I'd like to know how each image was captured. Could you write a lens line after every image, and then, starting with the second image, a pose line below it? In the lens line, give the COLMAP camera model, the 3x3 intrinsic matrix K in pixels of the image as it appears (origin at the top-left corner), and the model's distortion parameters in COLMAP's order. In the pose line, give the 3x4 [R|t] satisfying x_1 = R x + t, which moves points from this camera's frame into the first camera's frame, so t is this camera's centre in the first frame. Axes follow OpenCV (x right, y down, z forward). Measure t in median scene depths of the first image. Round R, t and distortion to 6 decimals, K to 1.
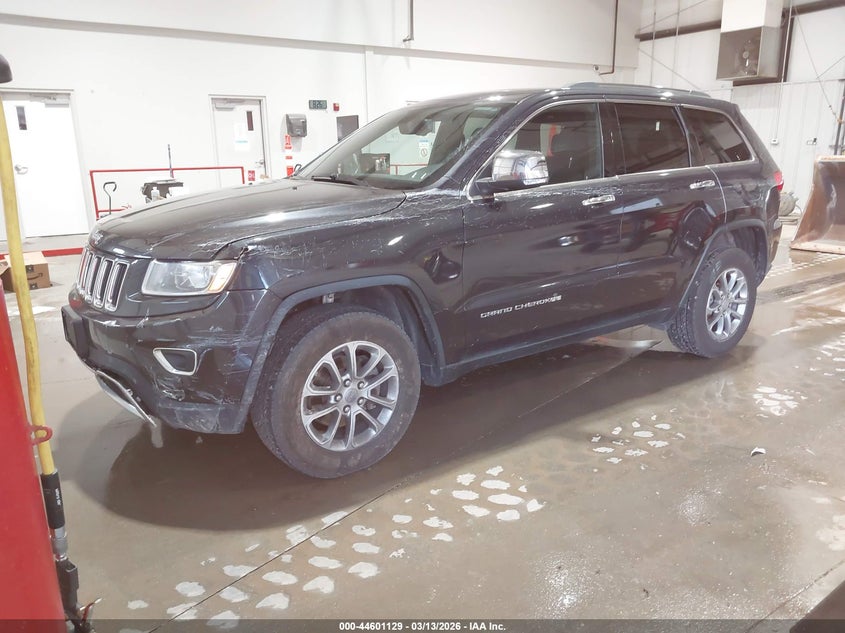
lens RADIAL K [[660.5, 0, 421.4], [0, 660.5, 317.1], [0, 0, 1]] dist [0.017423, -0.009877]
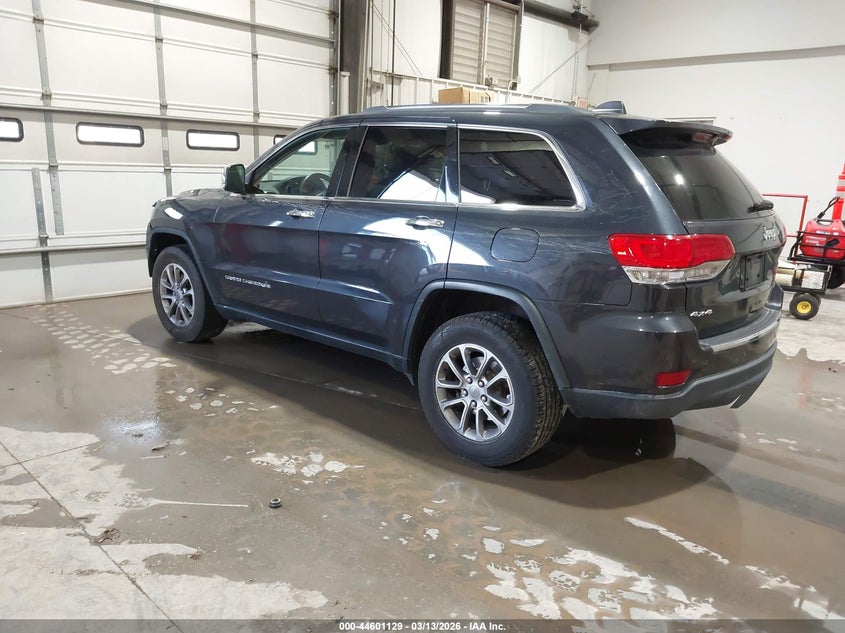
lens RADIAL K [[660.5, 0, 421.0], [0, 660.5, 318.6], [0, 0, 1]] dist [0.017423, -0.009877]
pose [[0.207041, 0.242429, -0.947820, 1.544142], [-0.276228, 0.943879, 0.181083, -0.290307], [0.938527, 0.224323, 0.262387, 1.030578]]
